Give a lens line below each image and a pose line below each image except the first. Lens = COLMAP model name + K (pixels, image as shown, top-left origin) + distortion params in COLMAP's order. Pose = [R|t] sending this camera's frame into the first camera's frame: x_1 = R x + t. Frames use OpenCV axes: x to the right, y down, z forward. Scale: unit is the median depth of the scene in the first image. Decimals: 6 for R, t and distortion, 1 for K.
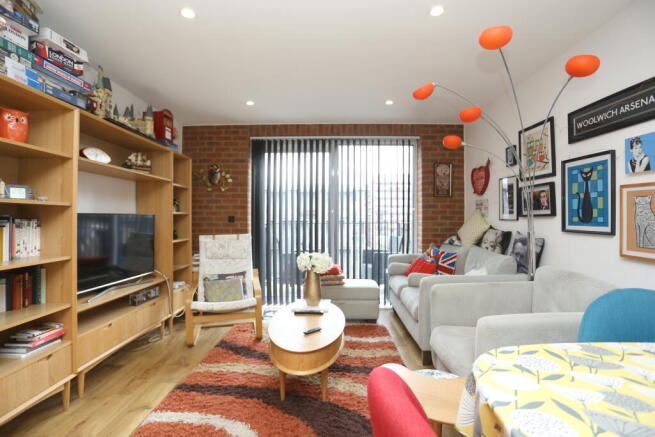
lens RADIAL K [[320.9, 0, 326.6], [0, 320.9, 217.3], [0, 0, 1]] dist [-0.068070, 0.026737]
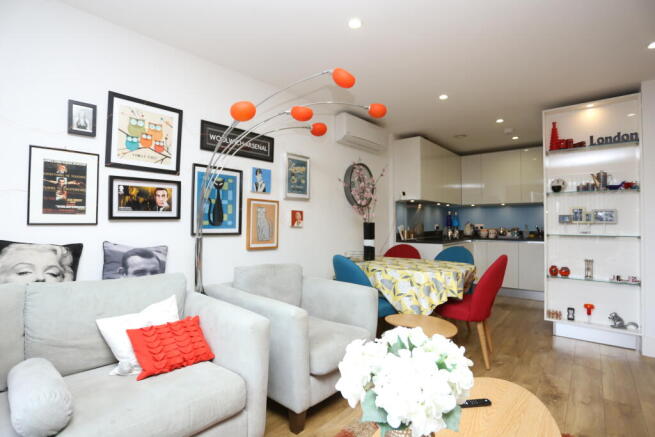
lens RADIAL K [[320.9, 0, 326.6], [0, 320.9, 217.3], [0, 0, 1]] dist [-0.068070, 0.026737]
pose [[-0.767414, 0.009252, 0.641086, -0.180315], [-0.002526, 0.999844, -0.017454, 0.005156], [-0.641147, -0.015014, -0.767271, 1.363045]]
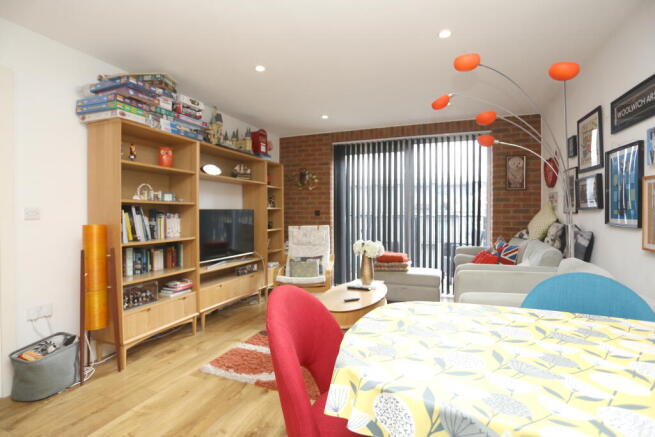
lens RADIAL K [[320.9, 0, 326.6], [0, 320.9, 217.3], [0, 0, 1]] dist [-0.068070, 0.026737]
pose [[0.937690, 0.001806, -0.347469, 0.251474], [0.004524, 0.999838, 0.017404, 0.001435], [0.347445, -0.017892, 0.937530, -0.192668]]
